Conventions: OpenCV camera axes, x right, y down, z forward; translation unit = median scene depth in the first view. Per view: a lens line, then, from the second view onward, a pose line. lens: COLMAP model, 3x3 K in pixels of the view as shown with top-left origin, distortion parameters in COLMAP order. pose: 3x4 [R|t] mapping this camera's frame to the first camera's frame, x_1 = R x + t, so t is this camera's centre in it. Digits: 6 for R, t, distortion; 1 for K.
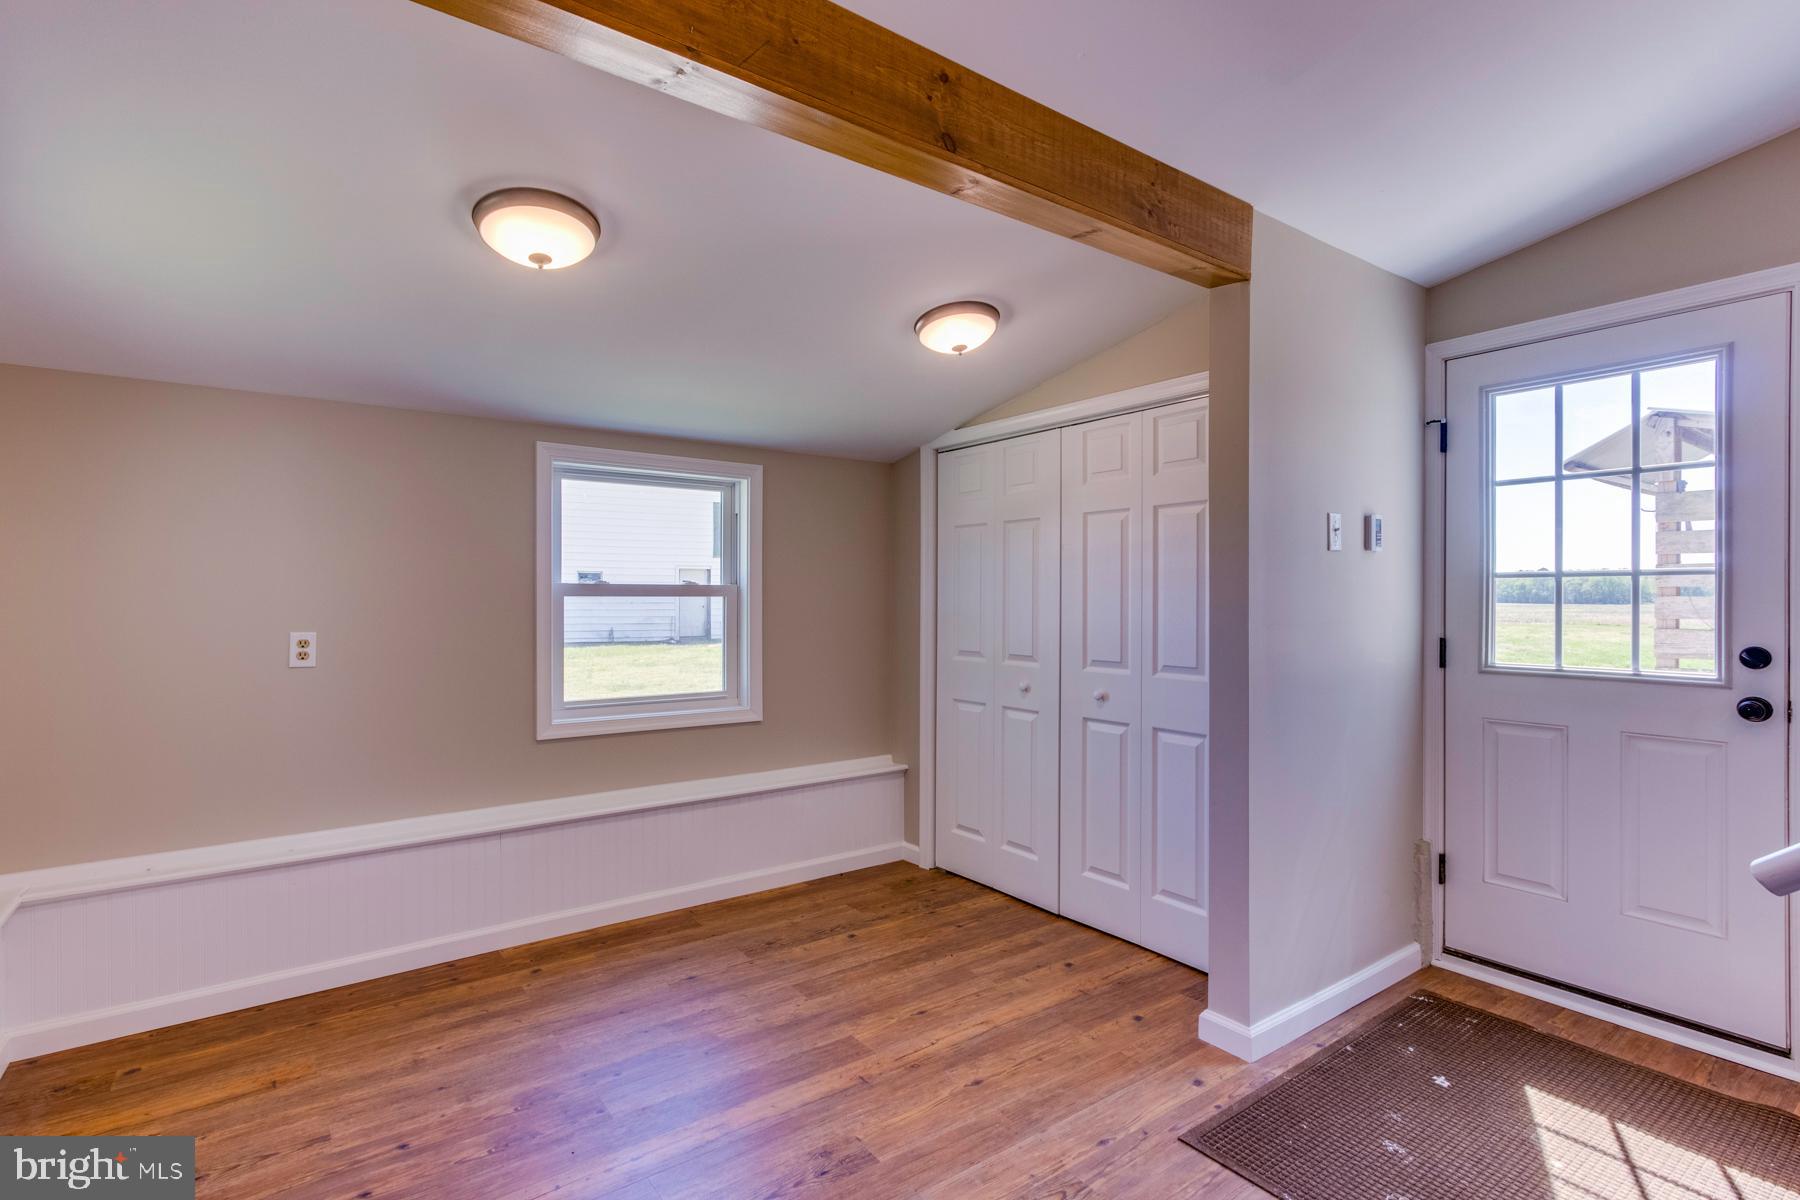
lens RADIAL K [[863.7, 0, 925.6], [0, 863.7, 603.2], [0, 0, 1]] dist [-0.001200, 0.001183]
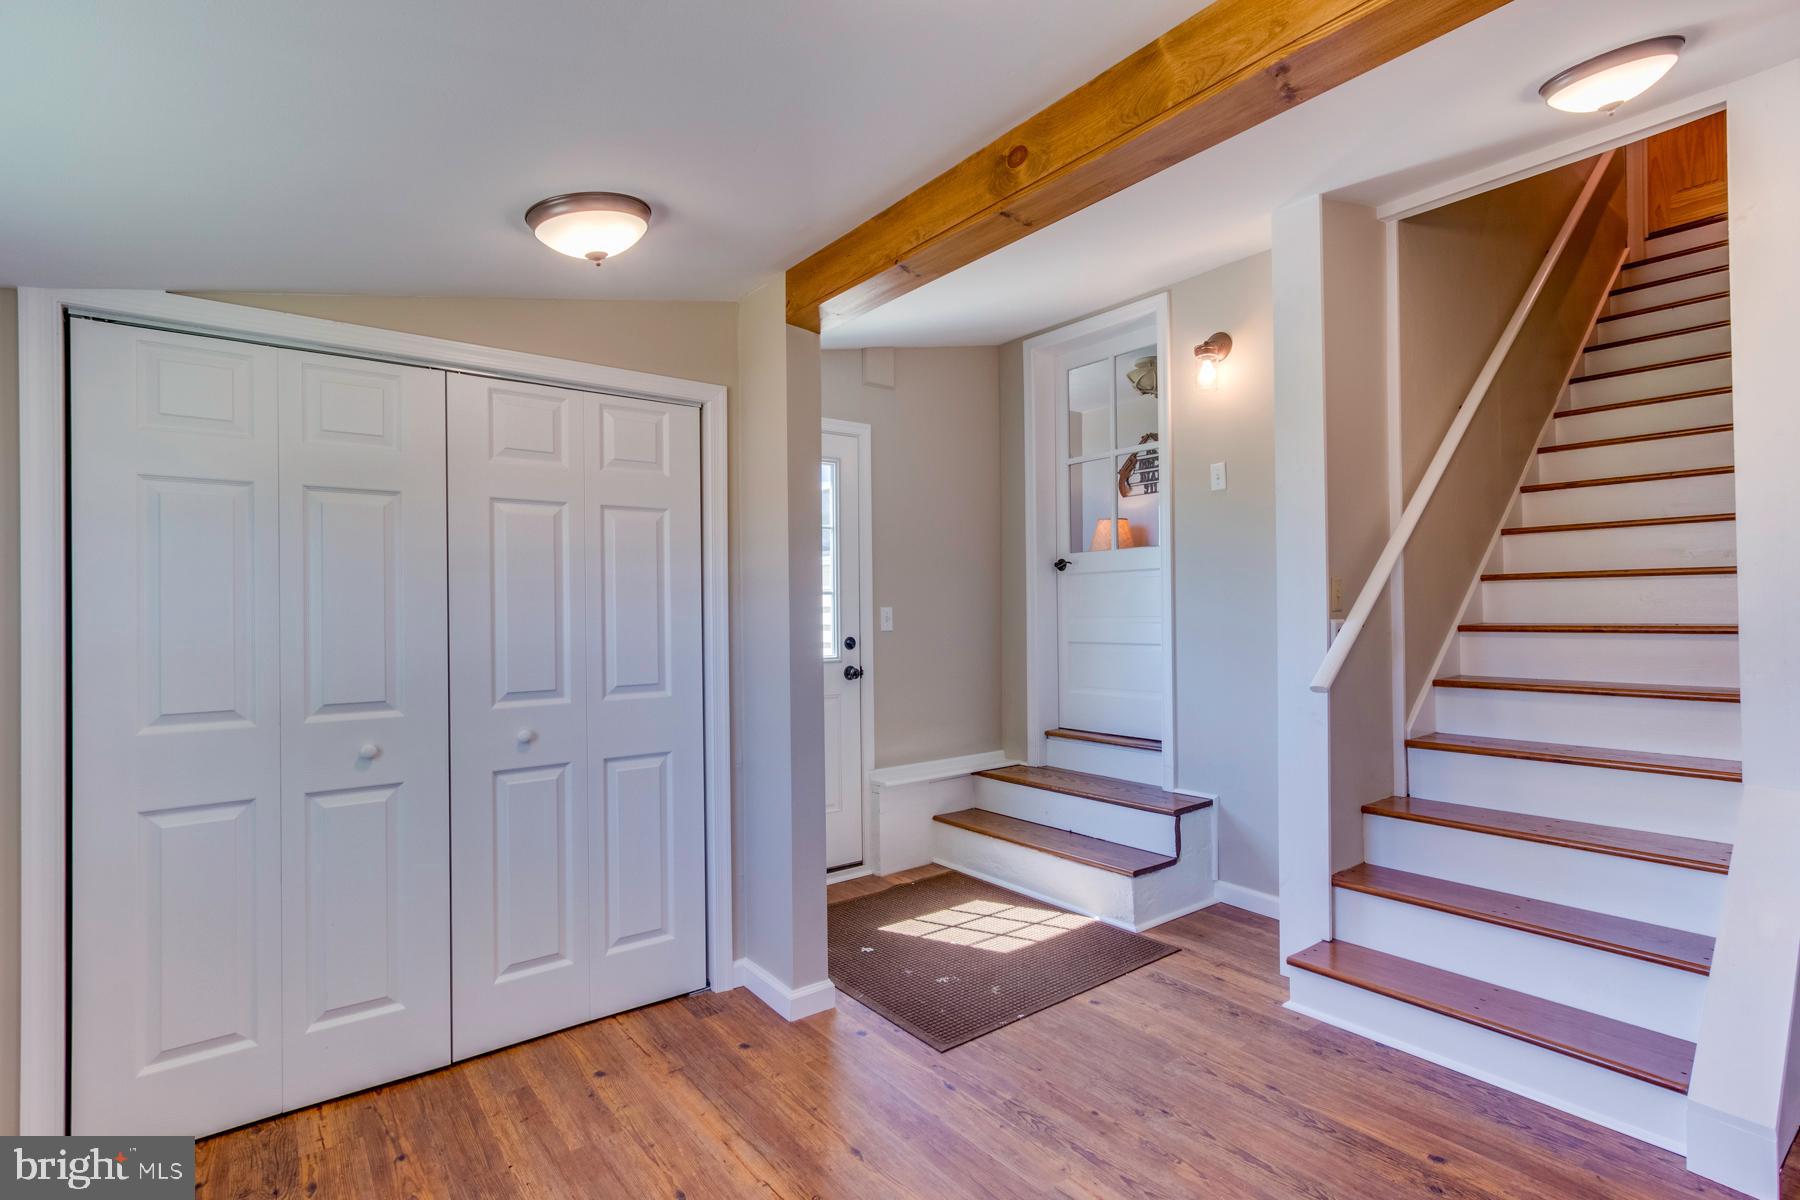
lens RADIAL K [[863.7, 0, 932.5], [0, 863.7, 601.6], [0, 0, 1]] dist [-0.001200, 0.001183]
pose [[-0.024346, 0.006639, 0.999682, -0.636614], [0.012918, 0.999897, -0.006325, -0.005682], [-0.999620, 0.012760, -0.024430, 0.709558]]
